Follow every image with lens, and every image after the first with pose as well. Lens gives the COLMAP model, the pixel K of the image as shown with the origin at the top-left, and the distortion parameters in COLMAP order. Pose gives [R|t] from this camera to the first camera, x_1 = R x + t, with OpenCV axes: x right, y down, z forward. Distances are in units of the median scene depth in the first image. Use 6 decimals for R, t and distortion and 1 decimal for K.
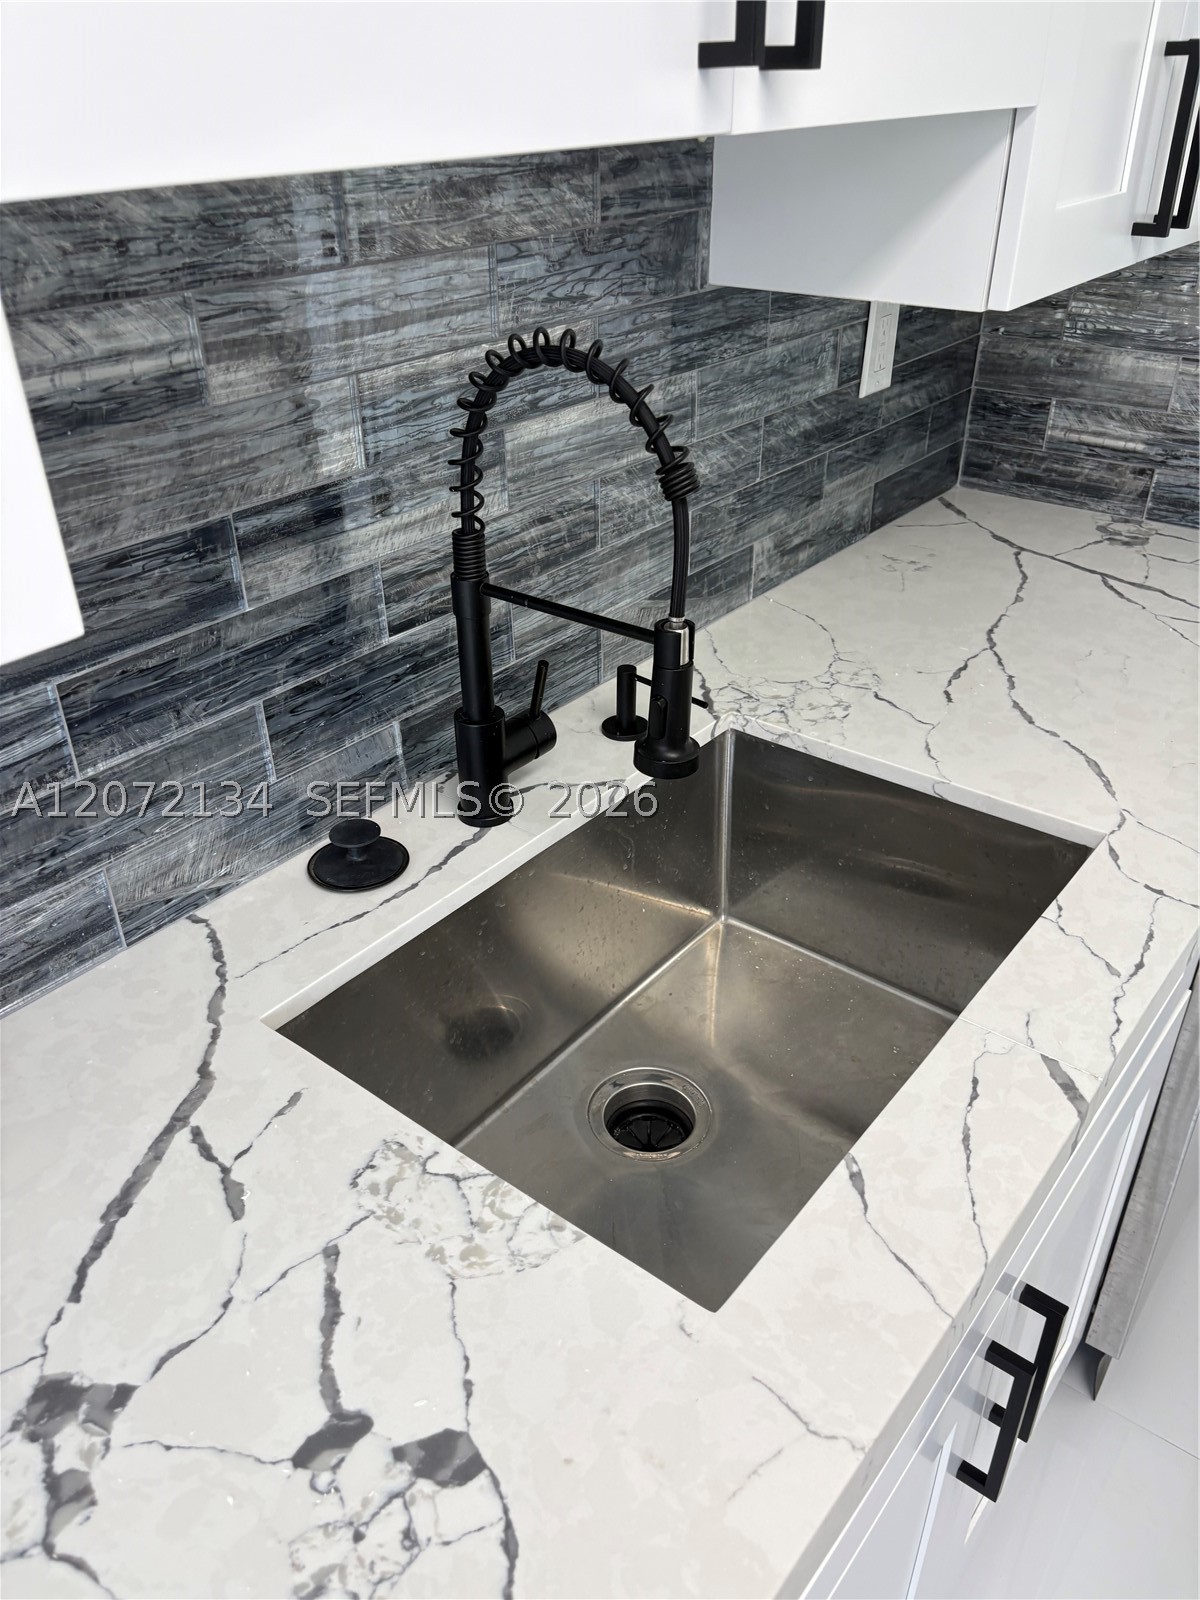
lens RADIAL K [[1211.3, 0, 600.0], [0, 1211.3, 800.0], [0, 0, 1]] dist [0.008877, 0.000900]
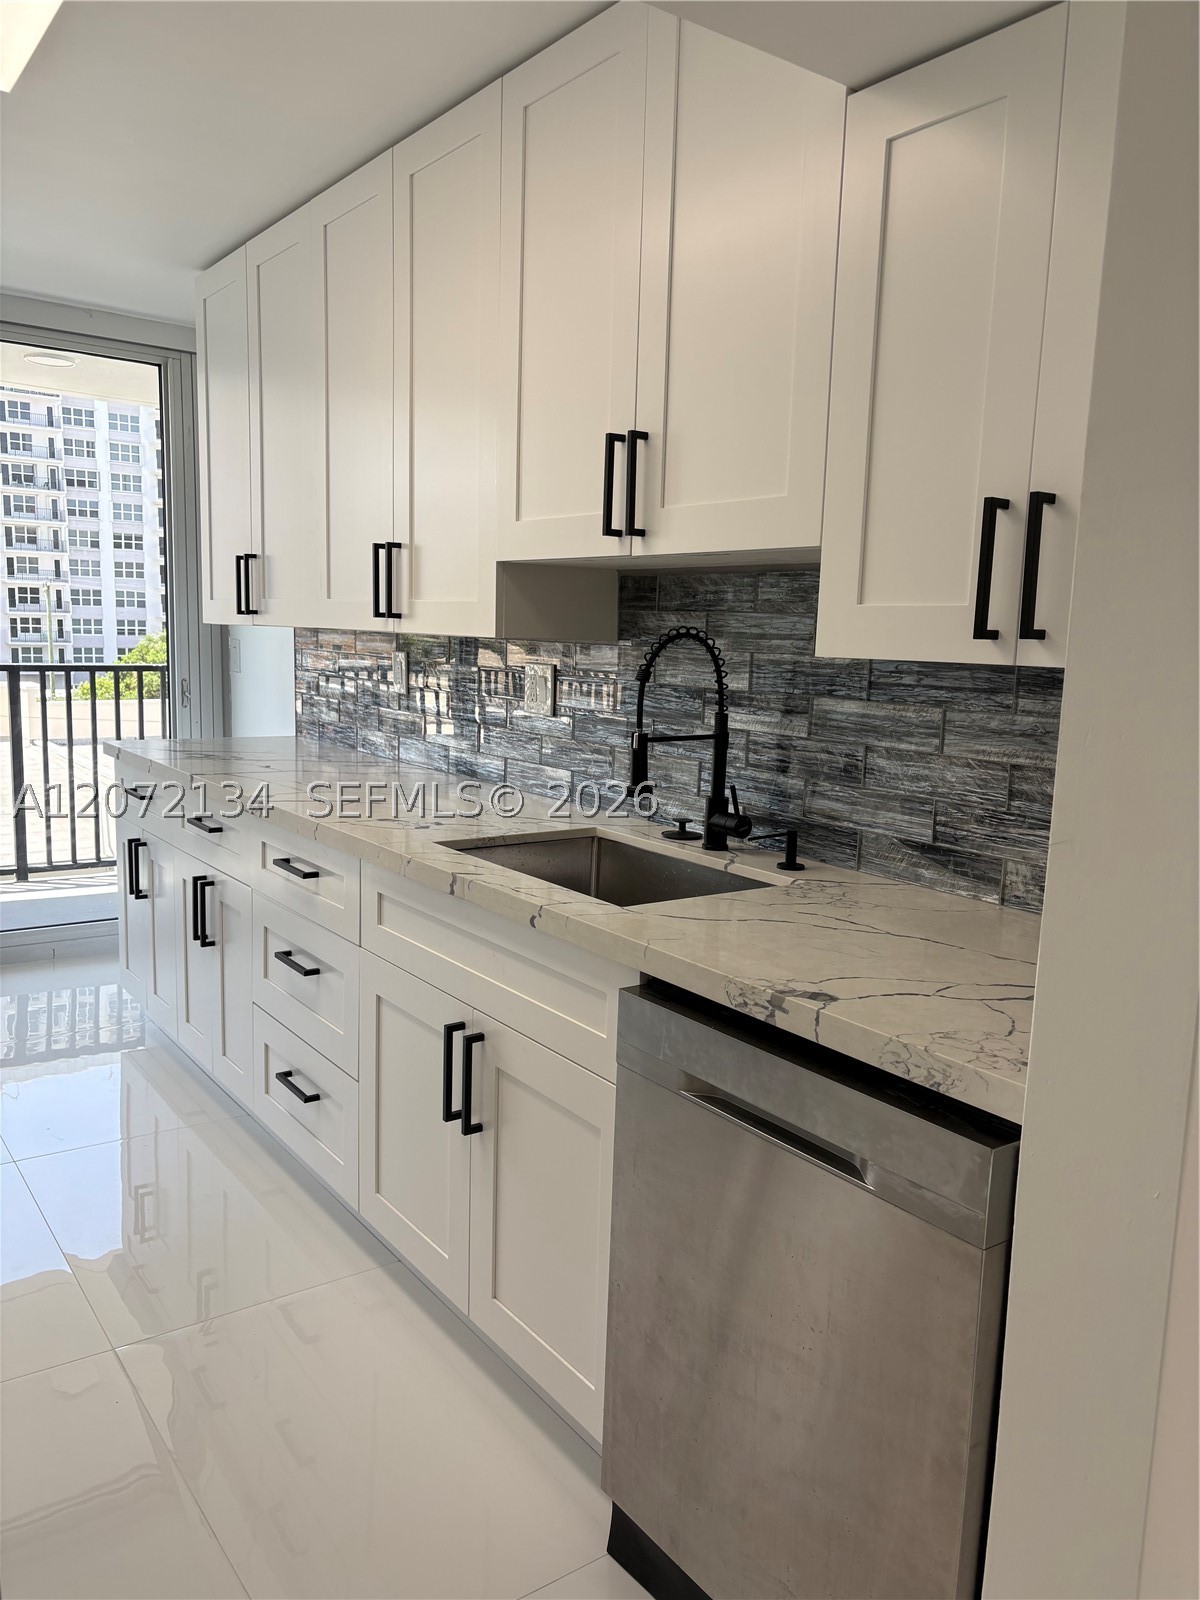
lens RADIAL K [[1211.3, 0, 600.0], [0, 1211.3, 800.0], [0, 0, 1]] dist [0.008877, 0.000900]
pose [[-0.263412, 0.147033, -0.953413, 2.041399], [-0.517869, 0.812282, 0.268347, -0.542739], [0.813896, 0.564428, -0.137821, 1.116807]]
